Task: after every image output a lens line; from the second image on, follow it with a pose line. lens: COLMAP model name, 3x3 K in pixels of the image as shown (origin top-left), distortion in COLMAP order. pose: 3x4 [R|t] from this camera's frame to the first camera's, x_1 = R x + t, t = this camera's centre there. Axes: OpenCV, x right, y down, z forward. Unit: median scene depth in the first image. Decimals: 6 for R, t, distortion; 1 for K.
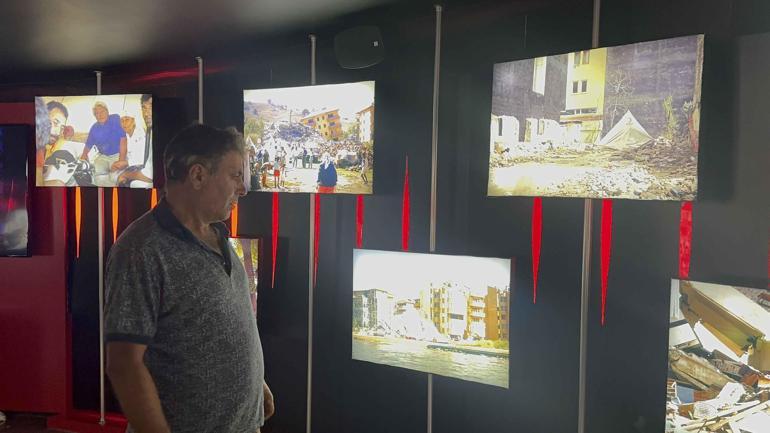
lens RADIAL K [[645.6, 0, 385.0], [0, 645.6, 216.5], [0, 0, 1]] dist [0.180516, -0.317071]
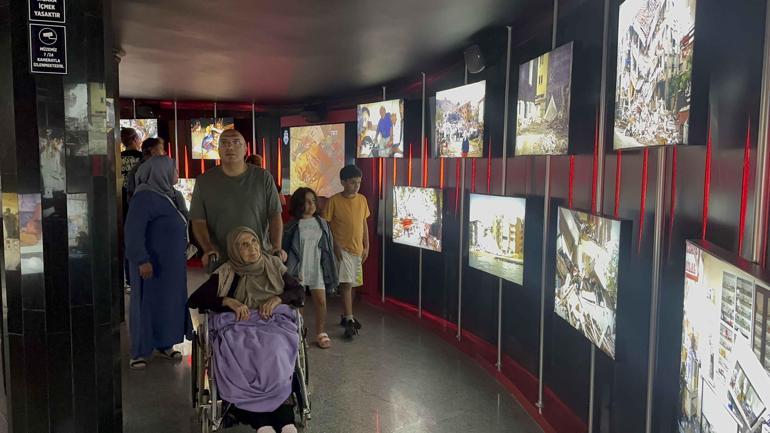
lens RADIAL K [[645.6, 0, 385.0], [0, 645.6, 216.5], [0, 0, 1]] dist [0.180516, -0.317071]
pose [[0.754662, 0.043598, -0.654664, 0.808293], [-0.022633, 0.998926, 0.040434, 0.047248], [0.655723, -0.015697, 0.754838, -0.279367]]
